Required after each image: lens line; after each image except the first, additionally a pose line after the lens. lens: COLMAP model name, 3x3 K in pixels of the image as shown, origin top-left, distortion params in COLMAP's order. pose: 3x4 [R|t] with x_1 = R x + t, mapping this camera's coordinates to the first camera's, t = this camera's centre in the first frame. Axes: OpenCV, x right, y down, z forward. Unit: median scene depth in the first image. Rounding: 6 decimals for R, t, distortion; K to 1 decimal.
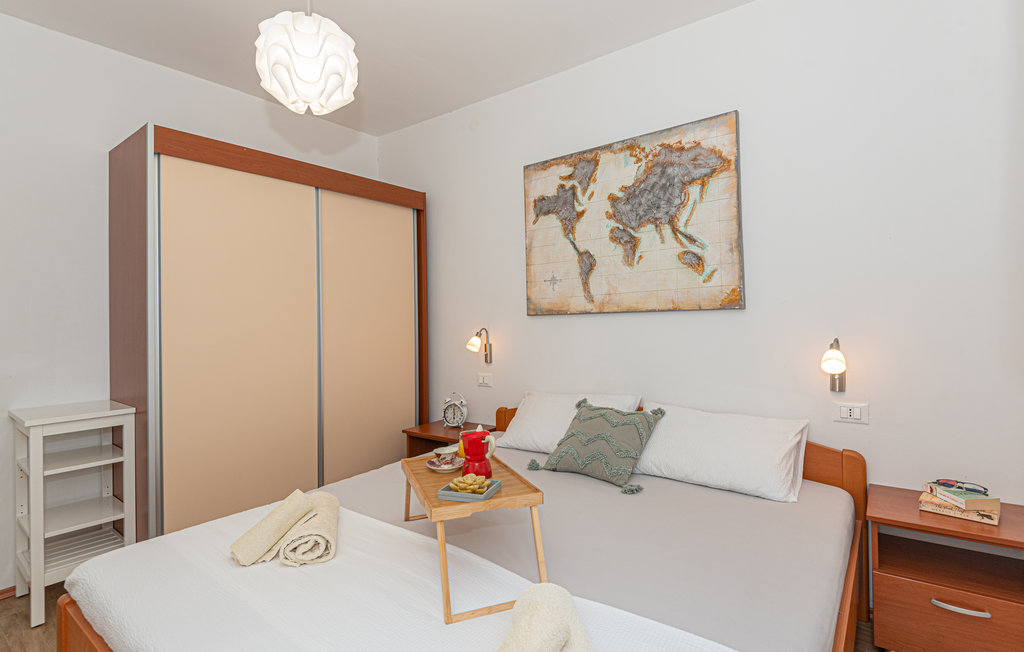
lens RADIAL K [[498.1, 0, 506.1], [0, 498.1, 325.0], [0, 0, 1]] dist [0.002570, -0.000228]
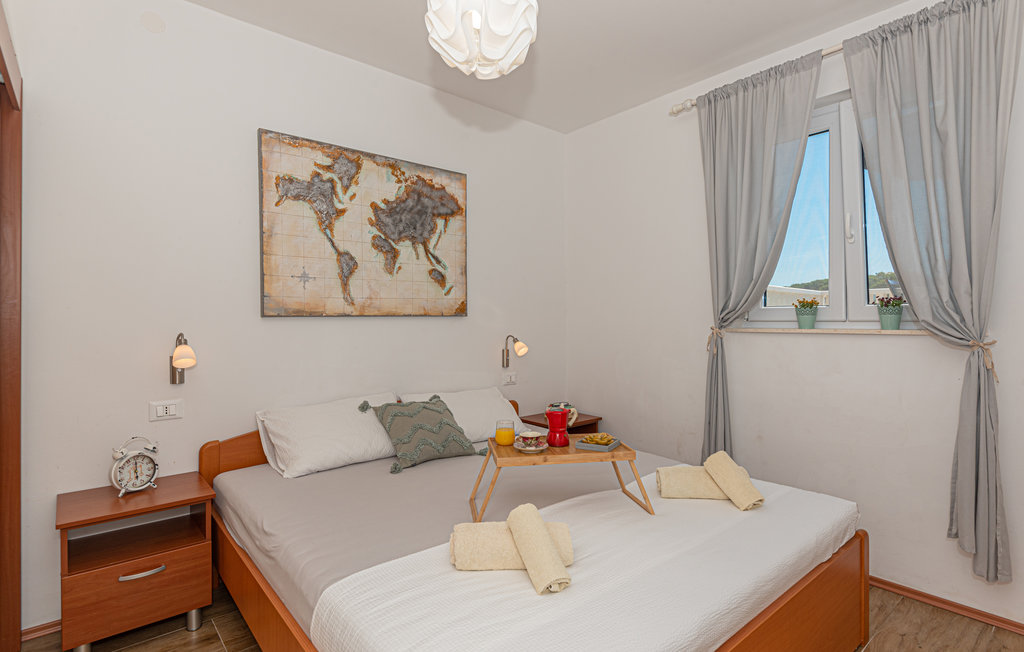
lens RADIAL K [[498.1, 0, 506.8], [0, 498.1, 325.1], [0, 0, 1]] dist [0.002570, -0.000228]
pose [[0.199290, -0.004238, 0.979931, -0.771290], [-0.007008, 0.999959, 0.005750, -0.013902], [-0.979915, -0.008013, 0.199252, 0.525610]]
